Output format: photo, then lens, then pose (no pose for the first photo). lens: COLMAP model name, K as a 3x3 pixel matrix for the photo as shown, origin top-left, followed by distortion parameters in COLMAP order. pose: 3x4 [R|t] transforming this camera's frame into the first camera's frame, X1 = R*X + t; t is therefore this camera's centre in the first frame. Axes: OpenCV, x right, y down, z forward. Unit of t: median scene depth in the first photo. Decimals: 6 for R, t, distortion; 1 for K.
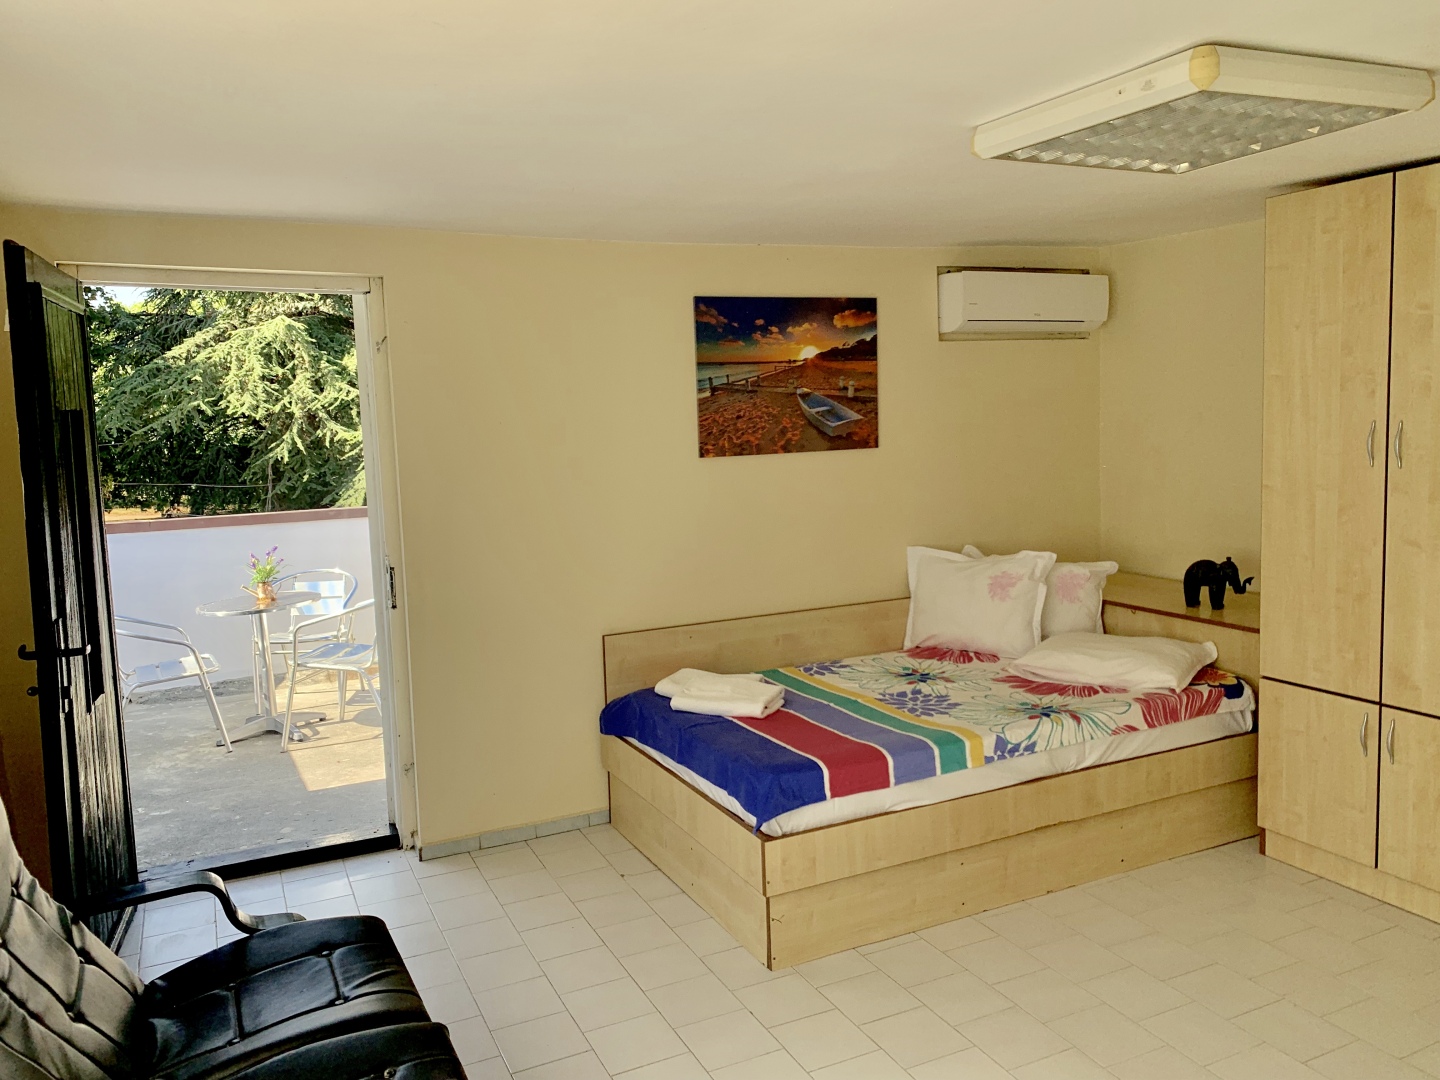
lens RADIAL K [[1099.8, 0, 713.4], [0, 1099.8, 517.9], [0, 0, 1]] dist [0.018068, -0.031023]
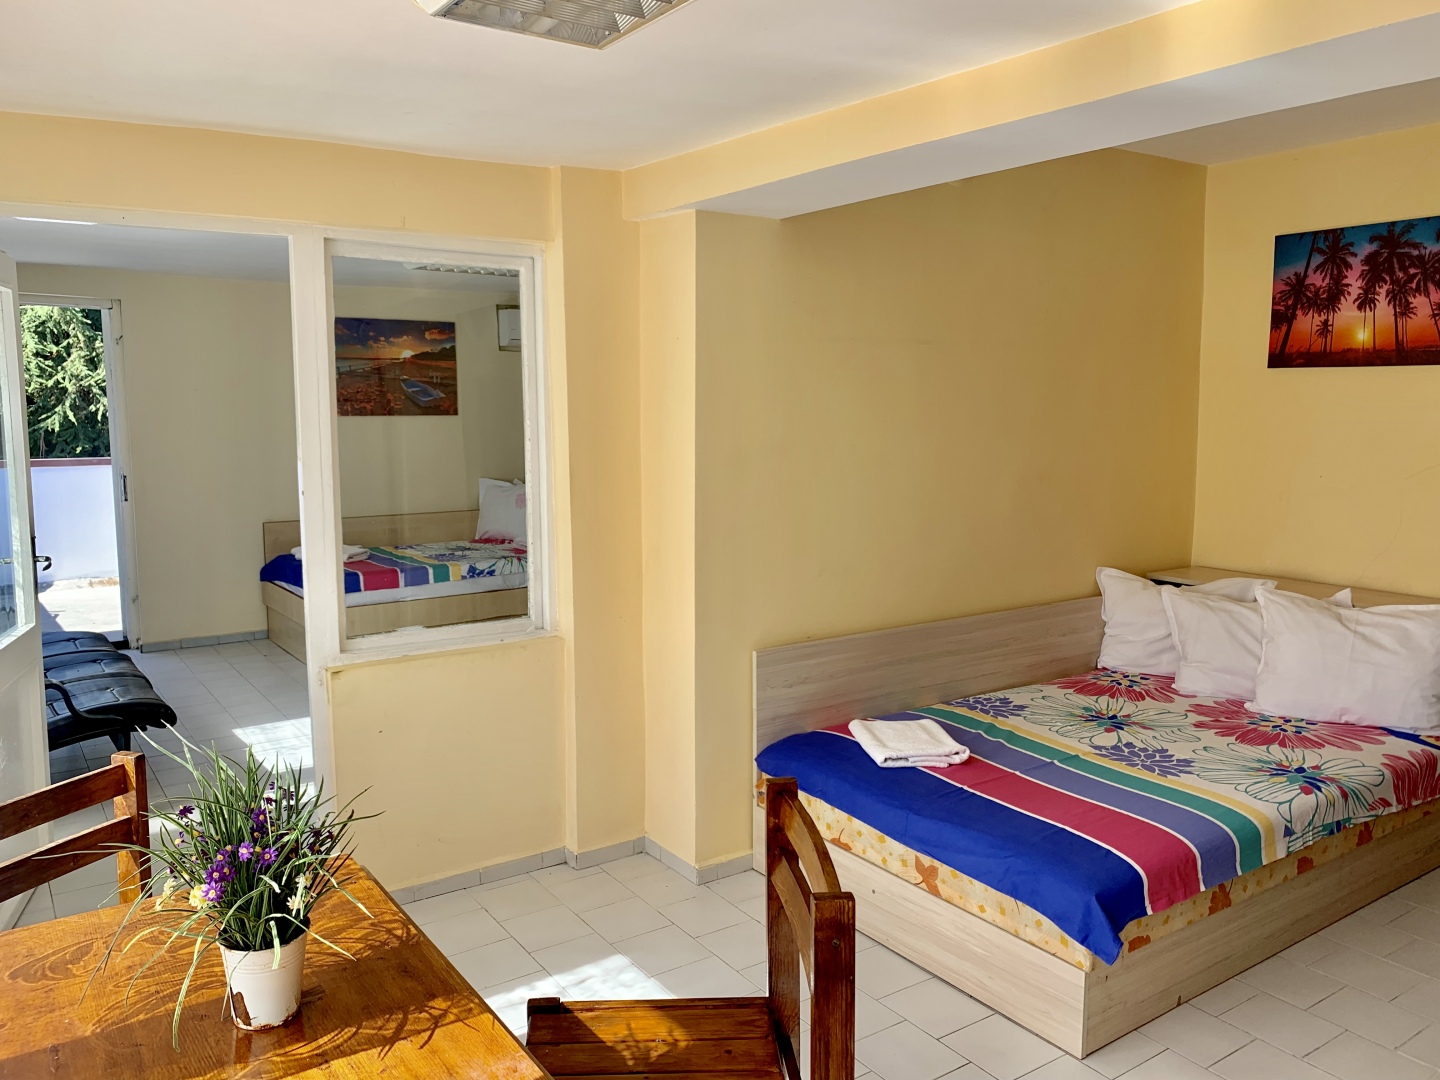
lens RADIAL K [[1099.8, 0, 742.9], [0, 1099.8, 512.6], [0, 0, 1]] dist [0.018068, -0.031023]
pose [[0.982800, 0.018528, 0.183743, 0.072523], [-0.017502, 0.999821, -0.007206, 0.022575], [-0.183843, 0.003866, 0.982948, -0.179402]]
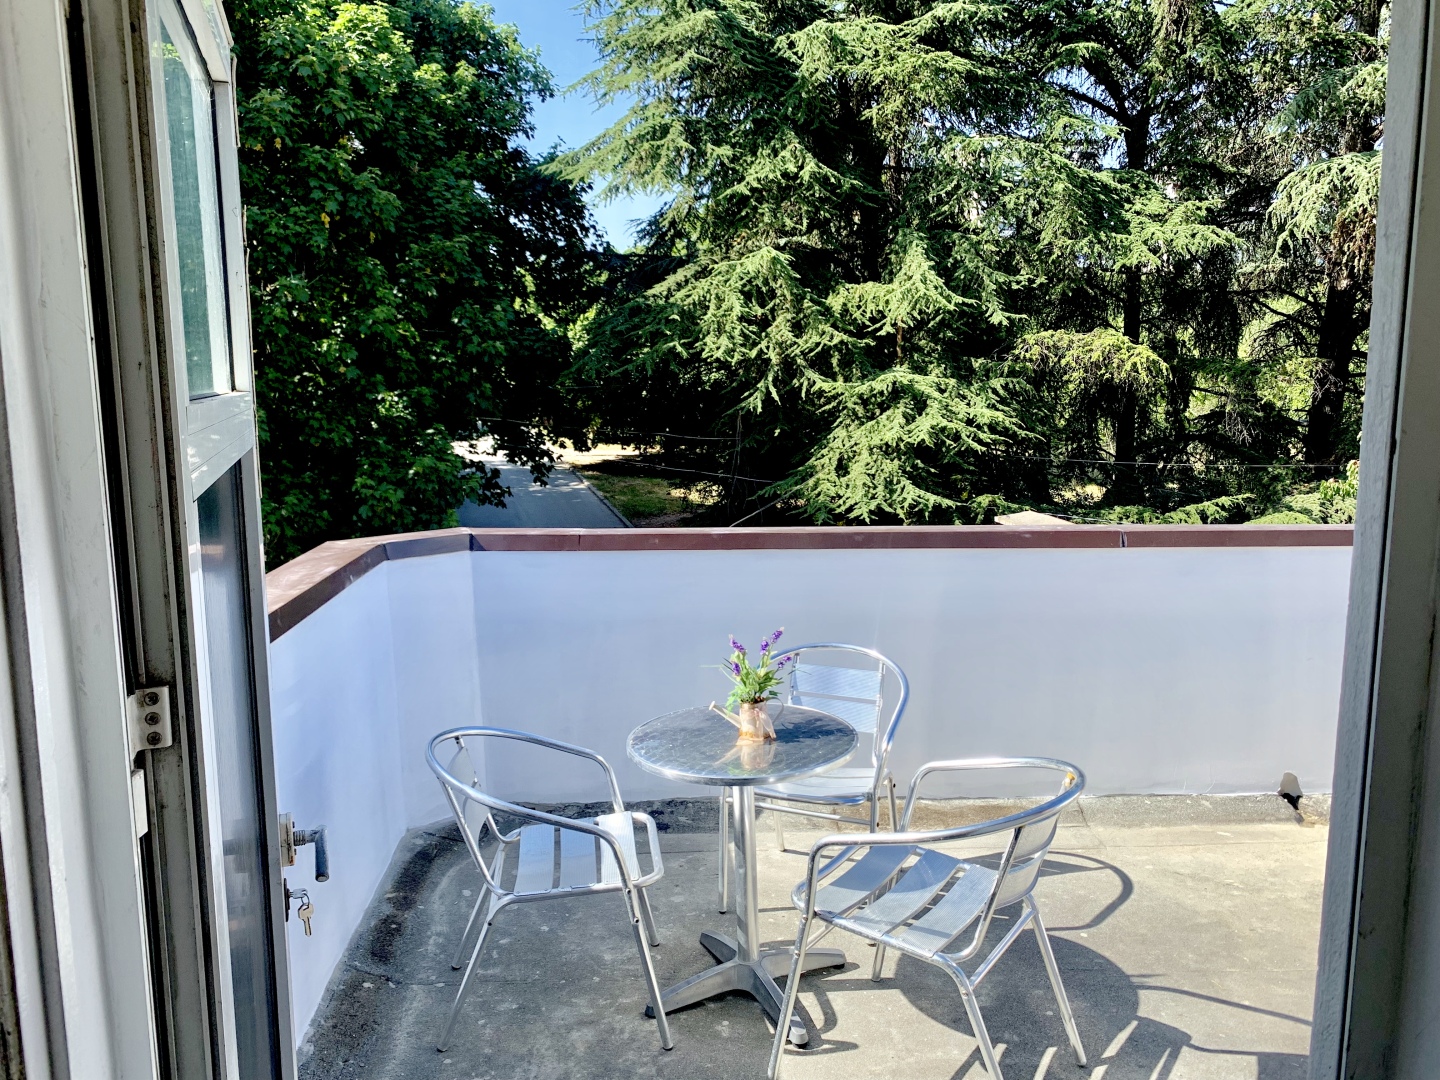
lens RADIAL K [[1099.8, 0, 718.8], [0, 1099.8, 541.1], [0, 0, 1]] dist [0.018068, -0.031023]
pose [[0.921378, 0.092521, -0.377495, -0.069545], [-0.067994, 0.994646, 0.077823, -0.014863], [0.382674, -0.046037, 0.922736, 0.155367]]
